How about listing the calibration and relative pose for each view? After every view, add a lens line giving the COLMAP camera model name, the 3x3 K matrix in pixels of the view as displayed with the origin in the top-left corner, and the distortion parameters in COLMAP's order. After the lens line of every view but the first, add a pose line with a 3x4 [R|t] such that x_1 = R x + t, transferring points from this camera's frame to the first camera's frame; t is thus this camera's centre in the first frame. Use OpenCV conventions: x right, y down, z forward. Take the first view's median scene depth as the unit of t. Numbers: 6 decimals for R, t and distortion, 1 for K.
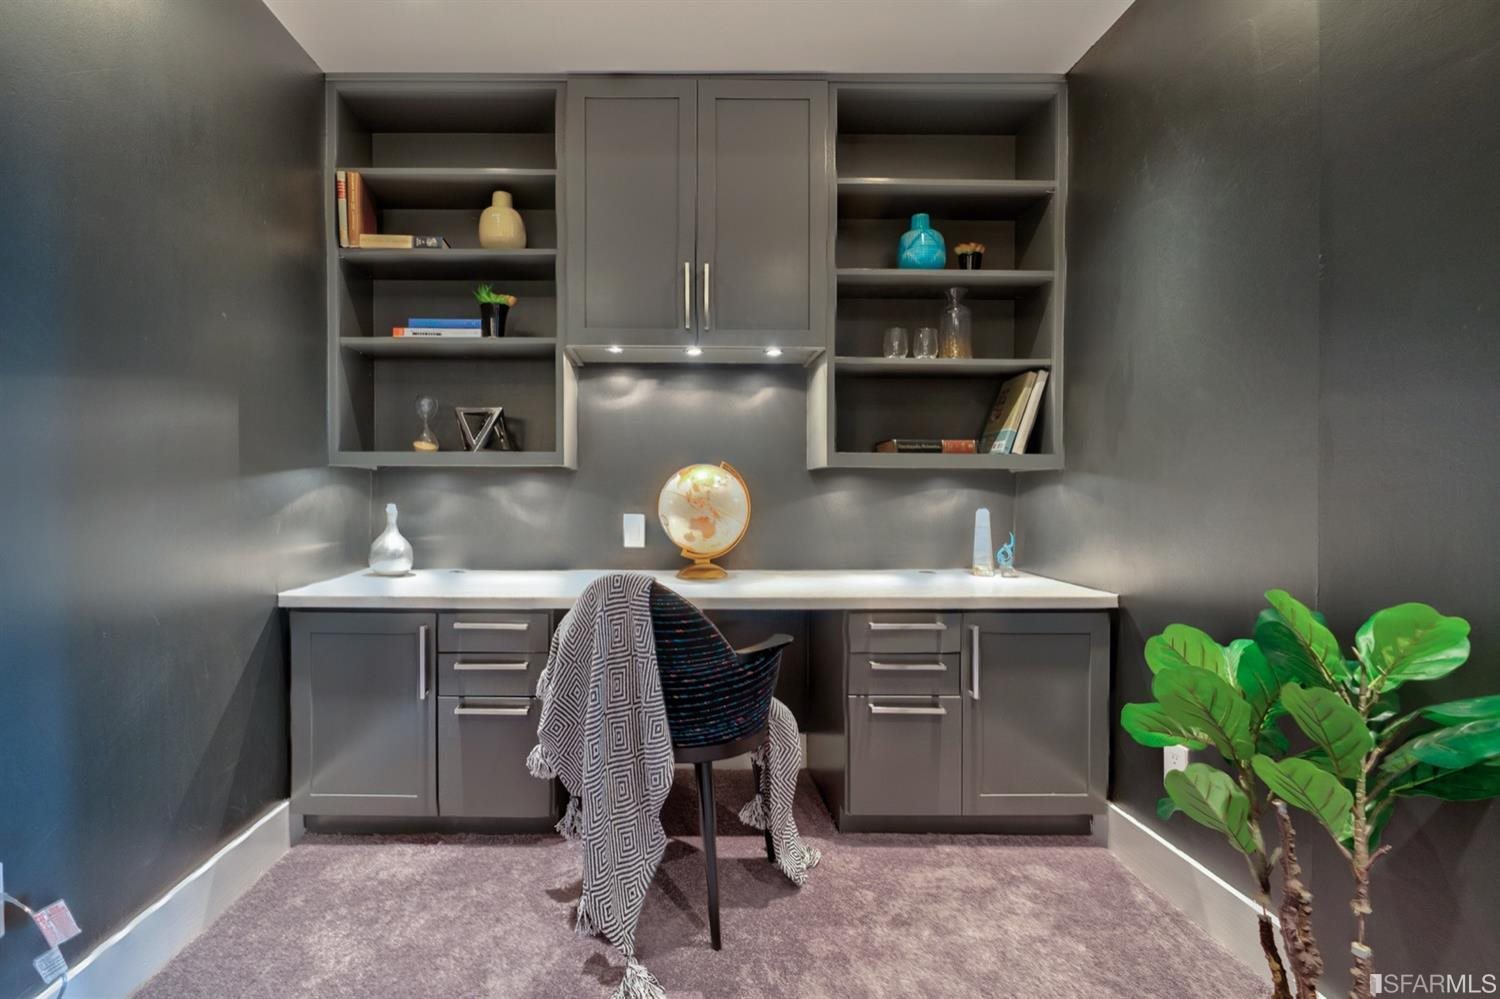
lens RADIAL K [[723.5, 0, 750.4], [0, 723.5, 504.5], [0, 0, 1]] dist [-0.009134, -0.000222]
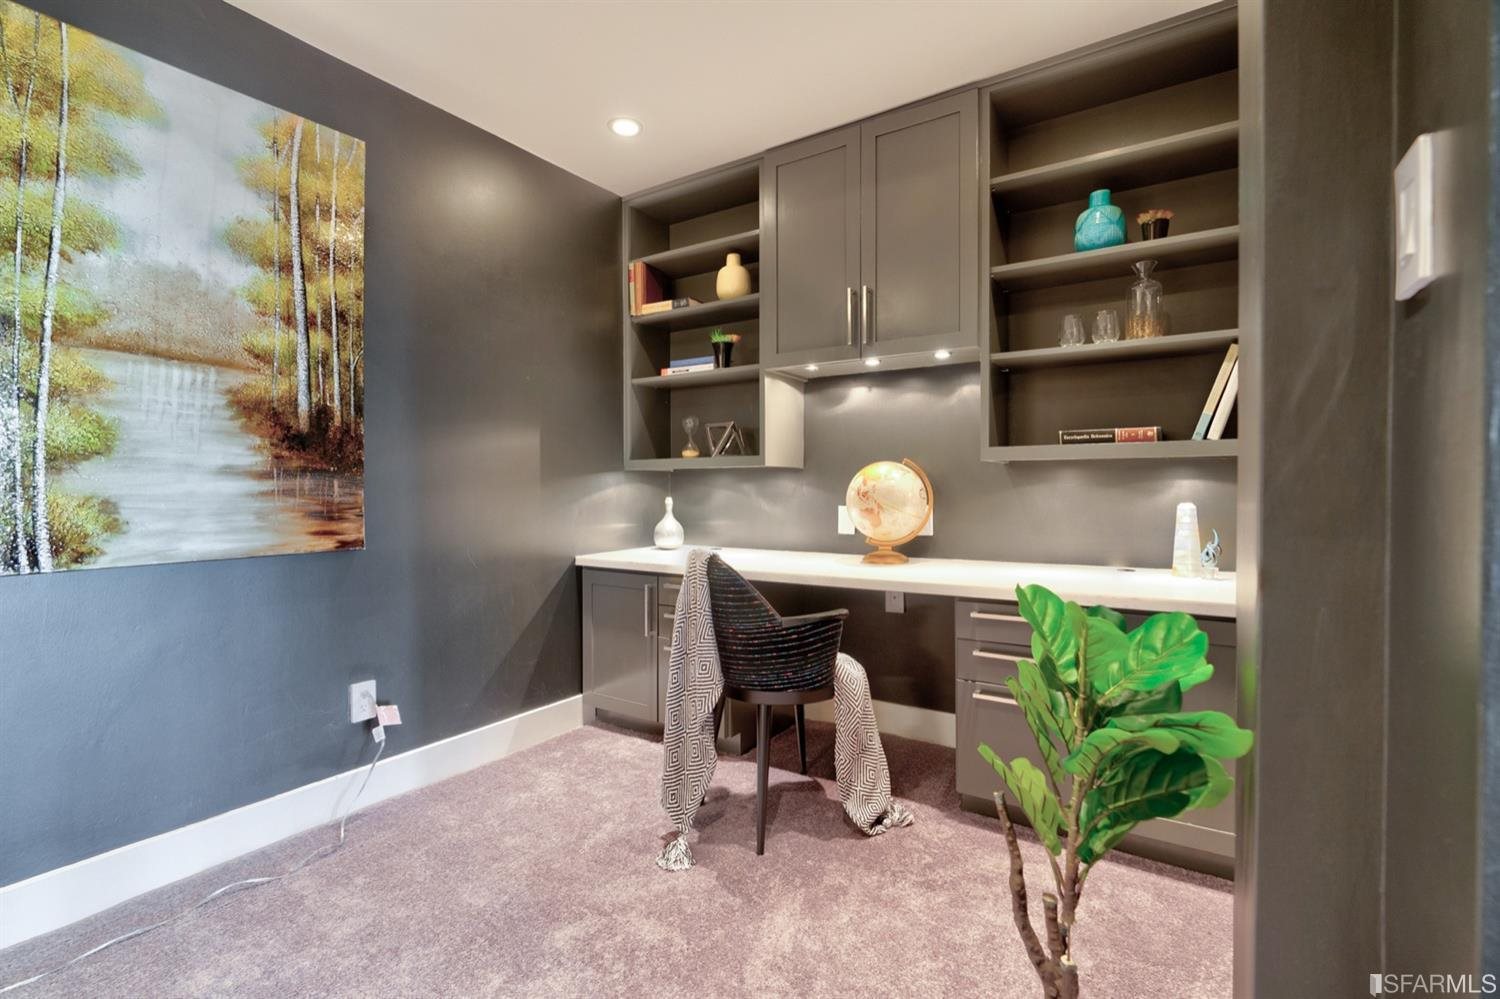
lens RADIAL K [[680.8, 0, 747.2], [0, 680.8, 498.2], [0, 0, 1]] dist [-0.007156, 0.001039]
pose [[0.834509, 0.001218, -0.550993, 0.359065], [-0.001225, 0.999999, 0.000354, 0.000957], [0.550993, 0.000379, 0.834510, 0.005367]]
